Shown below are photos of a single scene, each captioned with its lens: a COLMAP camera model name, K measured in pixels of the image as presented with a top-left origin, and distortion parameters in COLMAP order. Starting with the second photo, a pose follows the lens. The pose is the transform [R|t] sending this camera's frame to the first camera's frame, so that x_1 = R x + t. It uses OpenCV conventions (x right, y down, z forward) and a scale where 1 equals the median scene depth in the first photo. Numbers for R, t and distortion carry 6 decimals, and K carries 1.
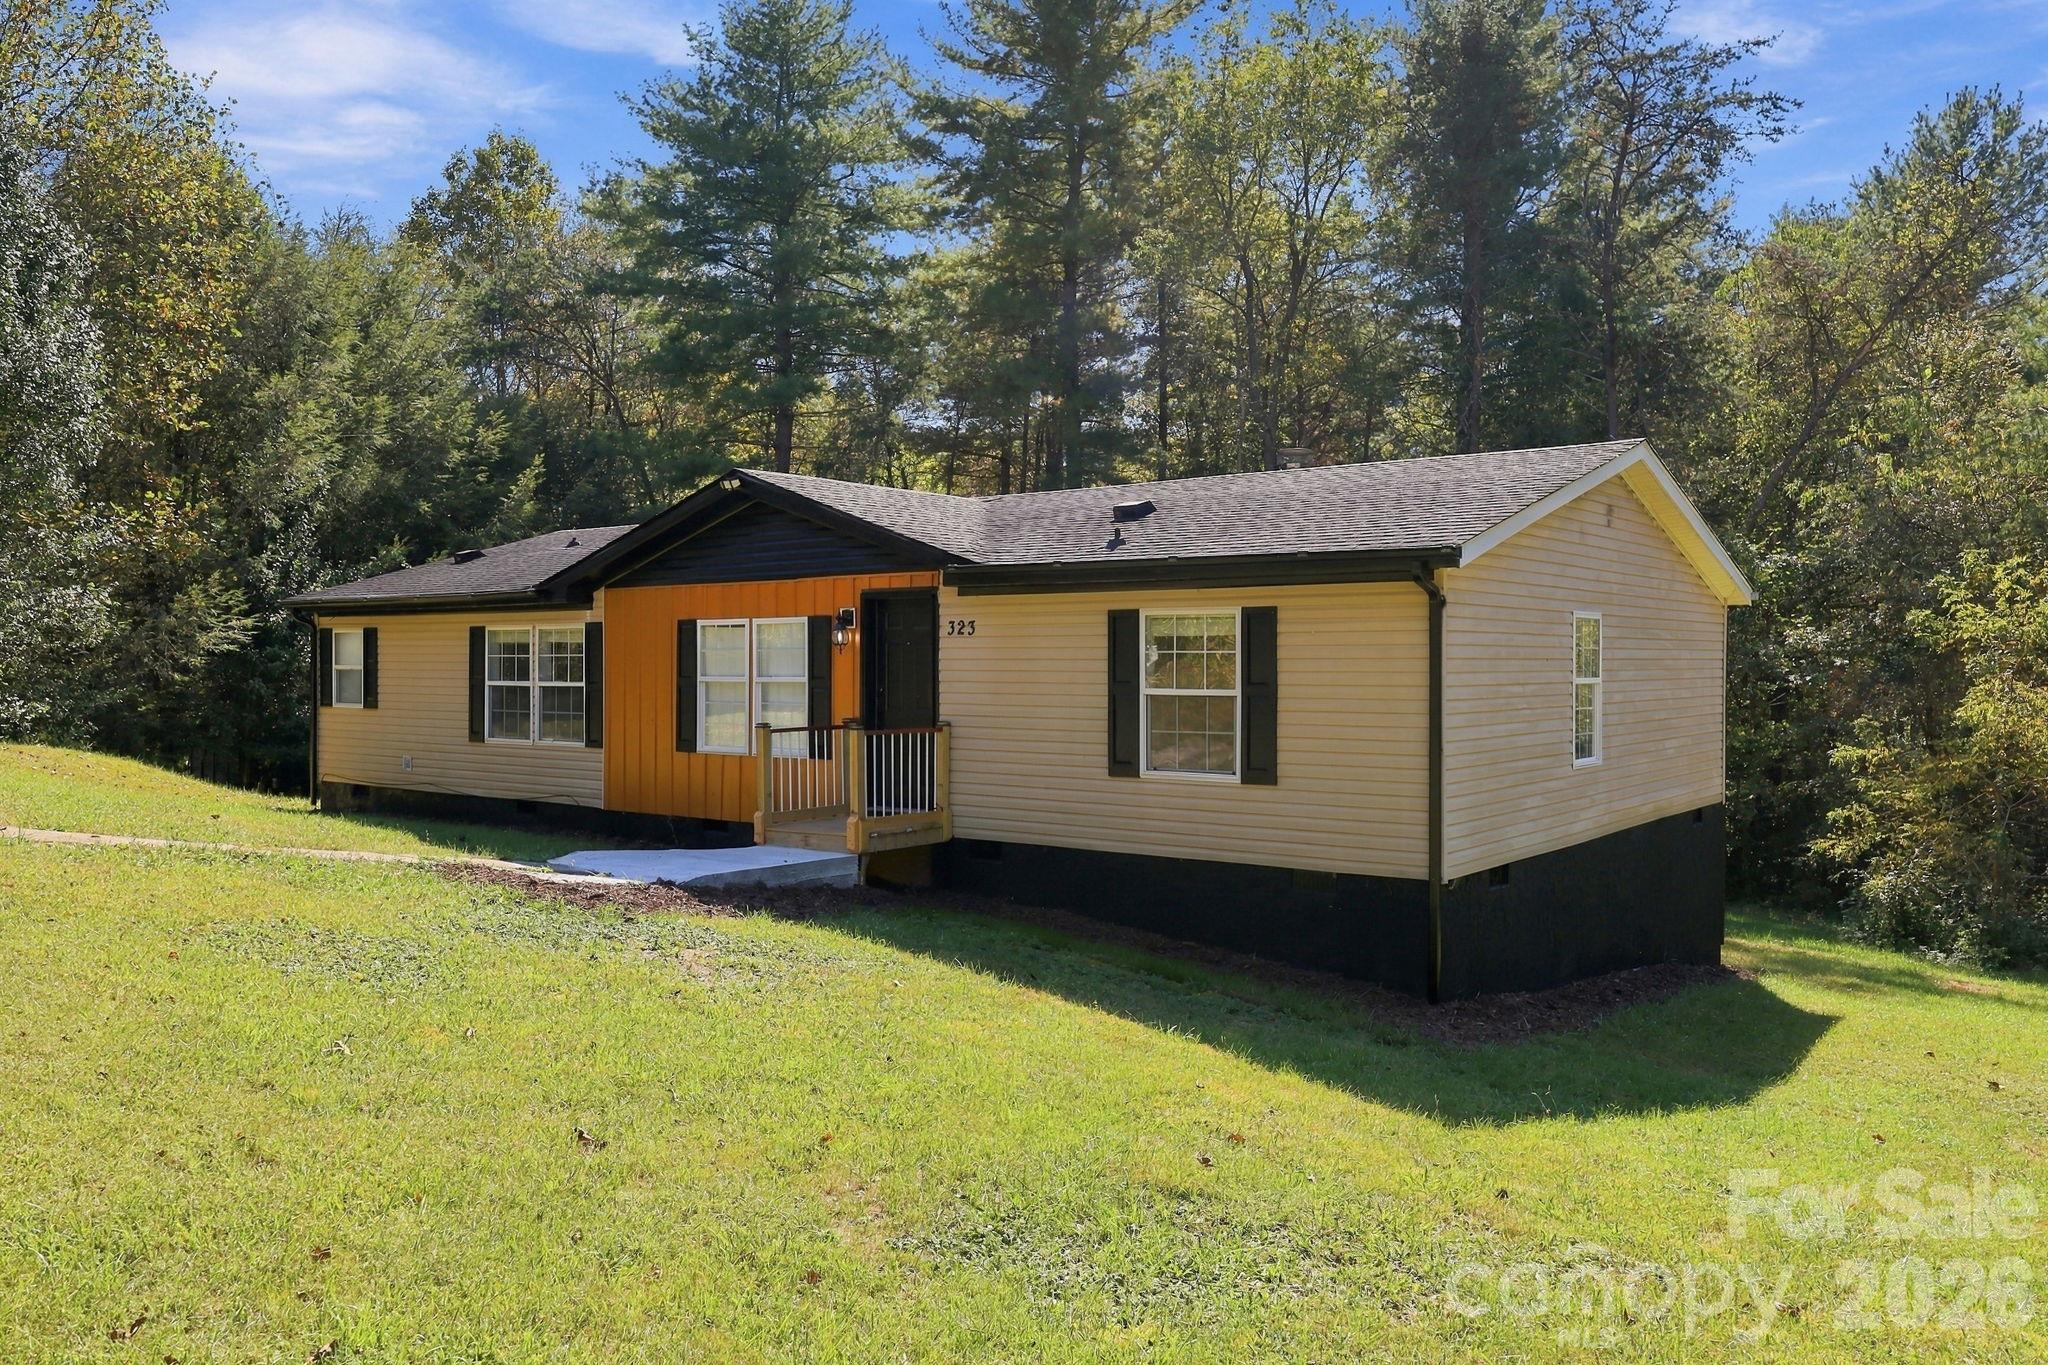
lens RADIAL K [[1660.7, 0, 977.3], [0, 1660.7, 672.4], [0, 0, 1]] dist [-0.082531, 0.025381]
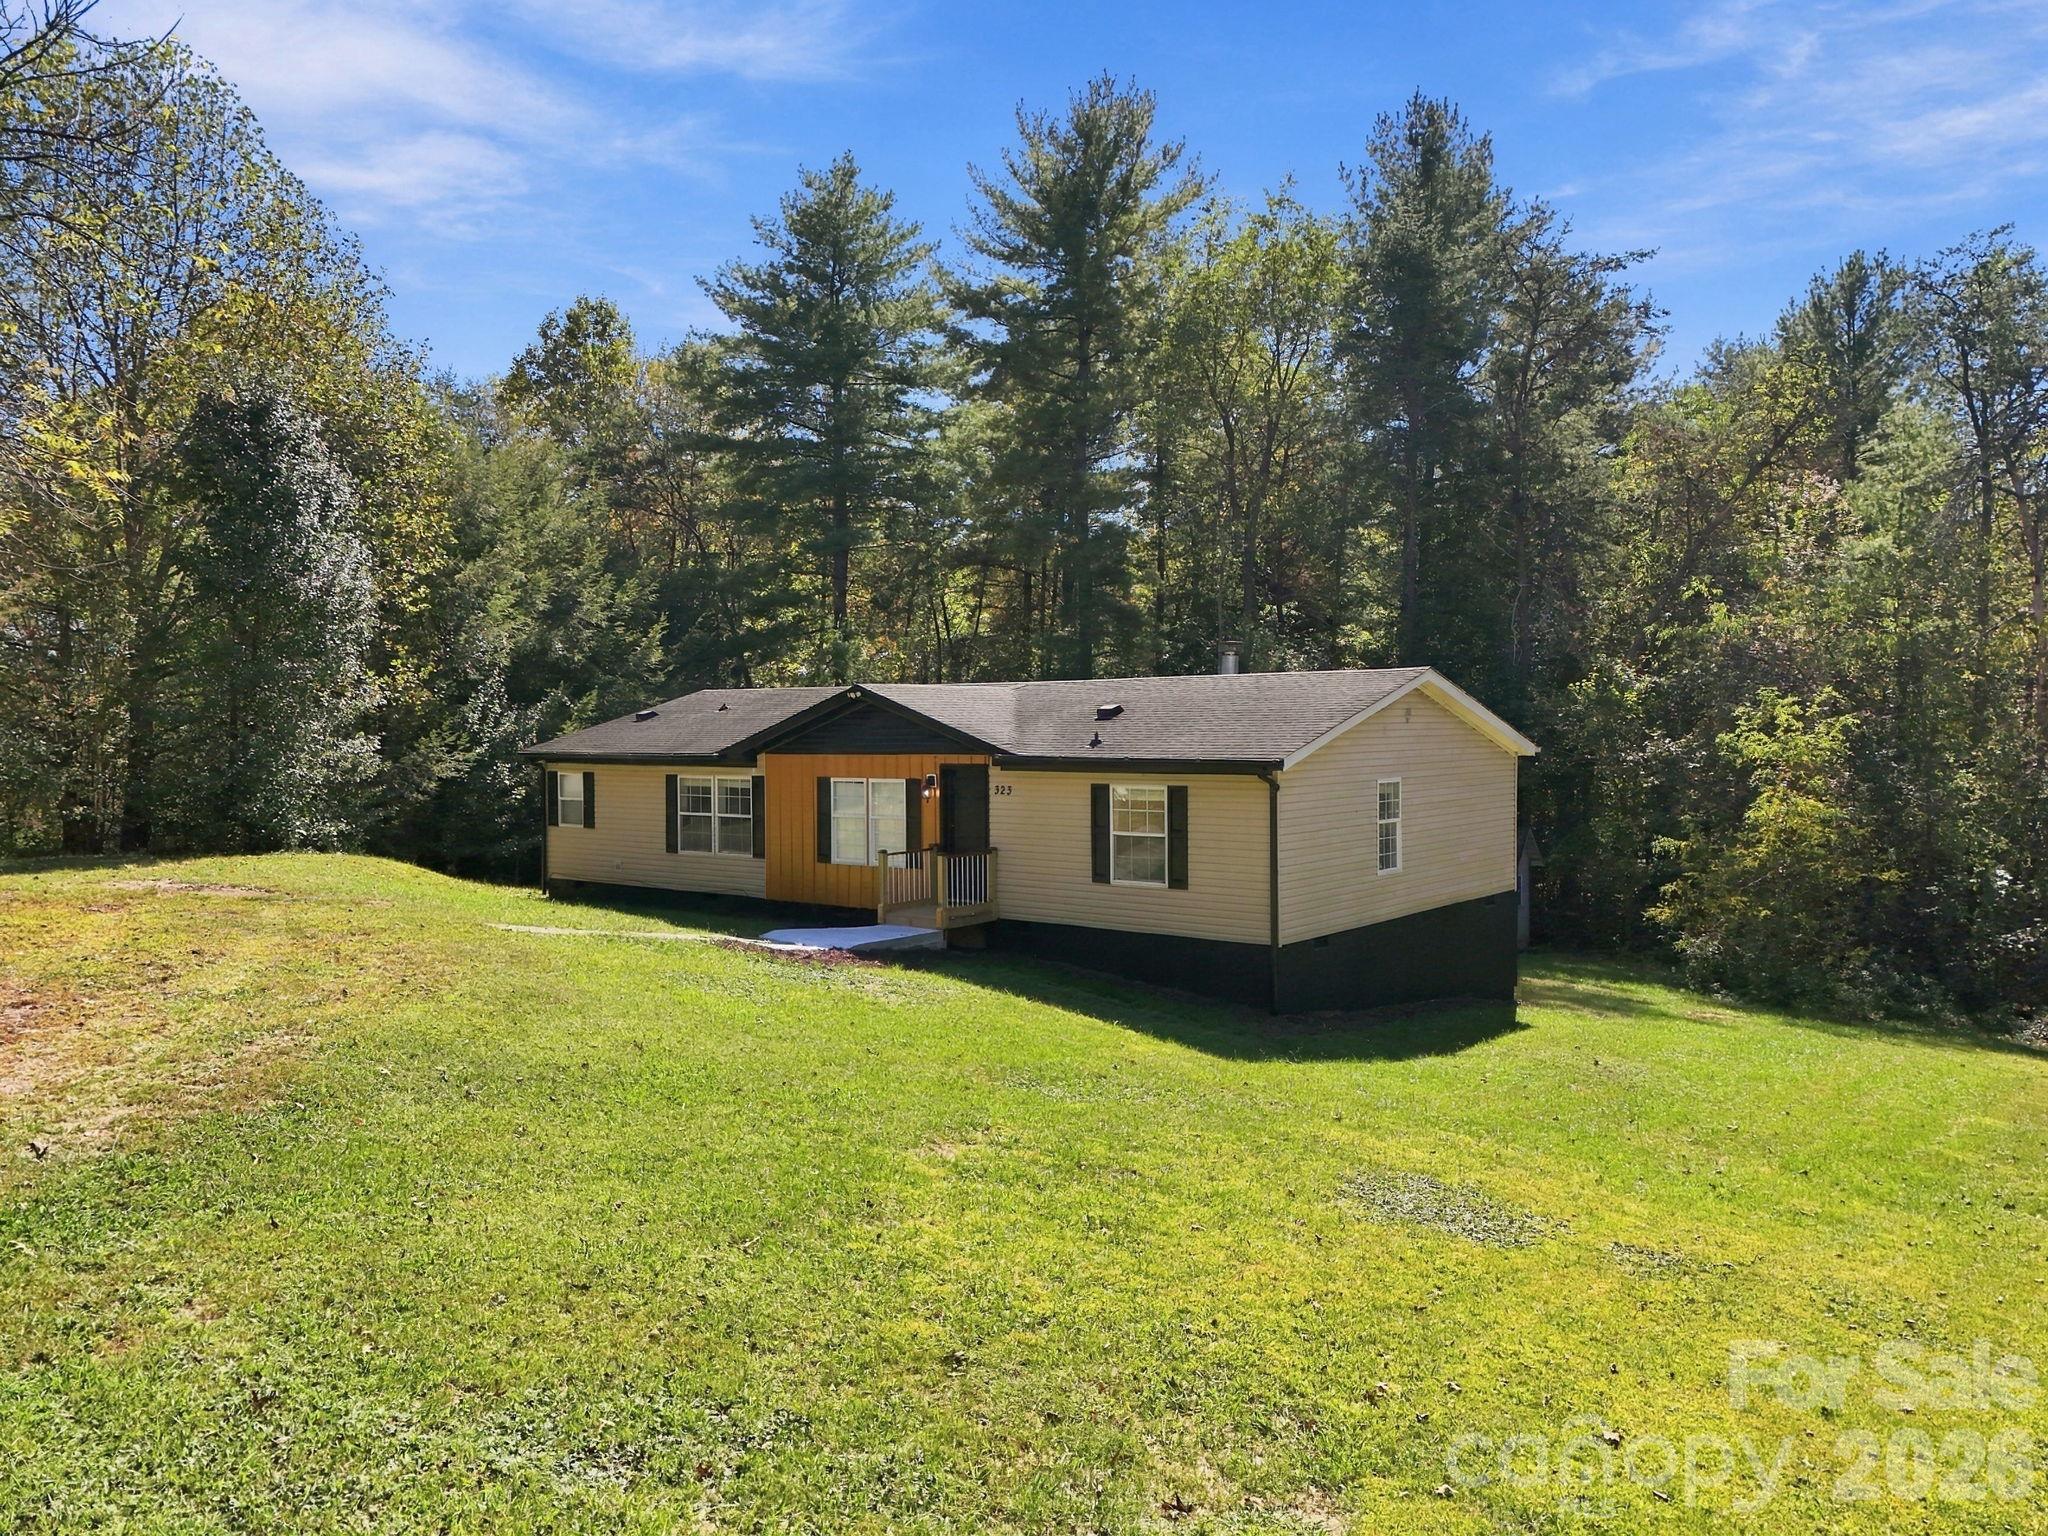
lens RADIAL K [[1562.9, 0, 1026.6], [0, 1562.9, 753.6], [0, 0, 1]] dist [-0.014295, -0.015736]
pose [[0.999826, -0.003845, 0.018233, -0.010591], [0.003694, 0.999958, 0.008337, -0.057004], [-0.018264, -0.008268, 0.999799, -0.404269]]
